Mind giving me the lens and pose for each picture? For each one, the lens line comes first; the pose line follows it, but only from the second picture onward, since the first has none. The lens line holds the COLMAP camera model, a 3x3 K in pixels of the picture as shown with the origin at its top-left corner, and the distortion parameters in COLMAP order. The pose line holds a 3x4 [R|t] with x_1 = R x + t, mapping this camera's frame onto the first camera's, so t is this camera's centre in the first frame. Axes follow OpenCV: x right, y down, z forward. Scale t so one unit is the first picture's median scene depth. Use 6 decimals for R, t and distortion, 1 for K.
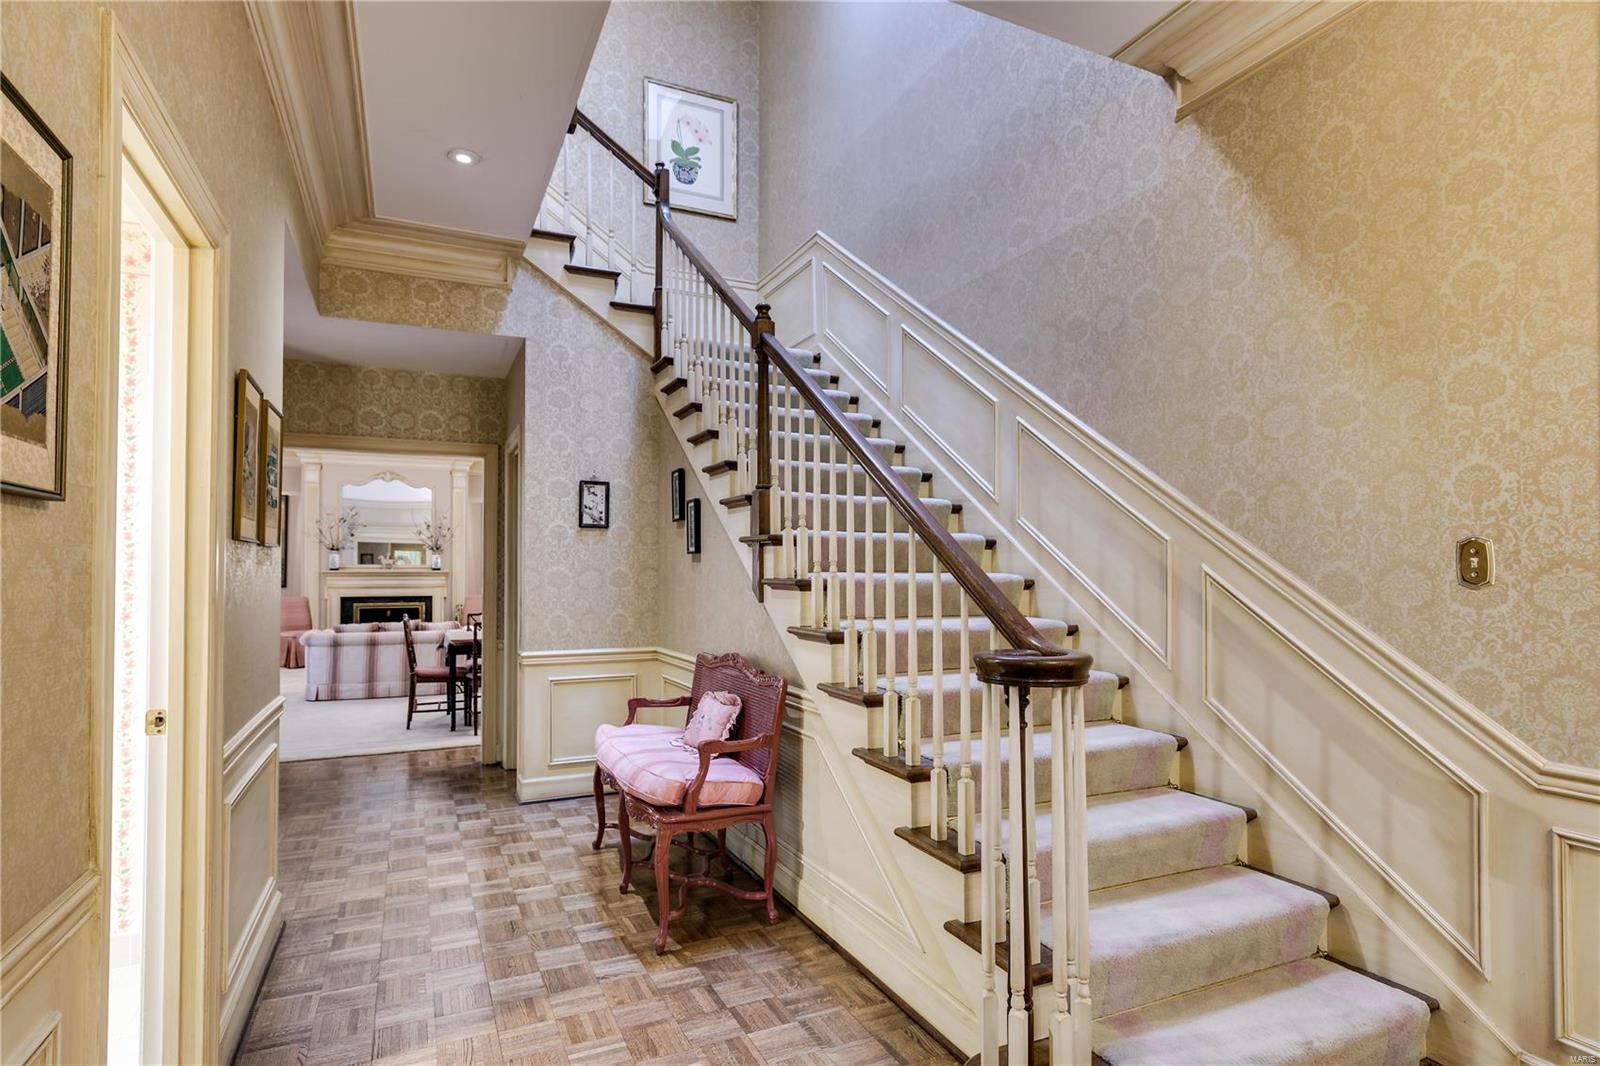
lens RADIAL K [[831.9, 0, 797.8], [0, 831.9, 557.4], [0, 0, 1]] dist [-0.001495, 0.000144]
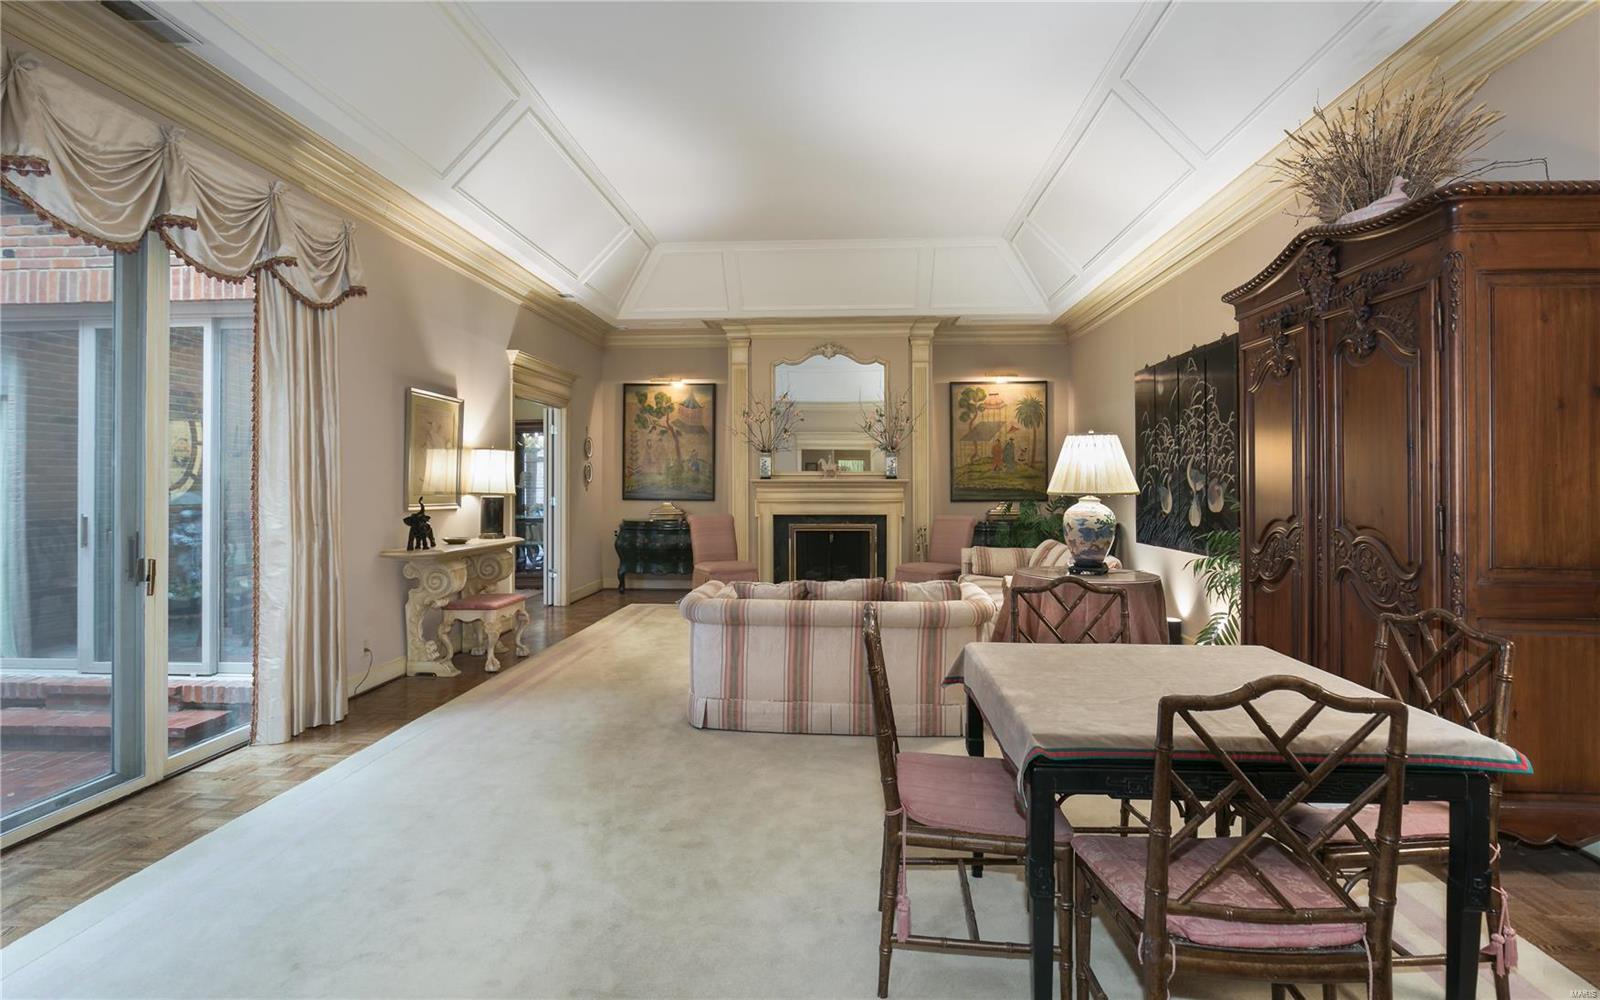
lens RADIAL K [[731.3, 0, 799.0], [0, 731.3, 475.9], [0, 0, 1]] dist [-0.003396, -0.000642]
pose [[0.874712, -0.004059, -0.484625, -0.211229], [0.009085, 0.999927, 0.008022, 0.007872], [0.484557, -0.011420, 0.874685, 0.436528]]
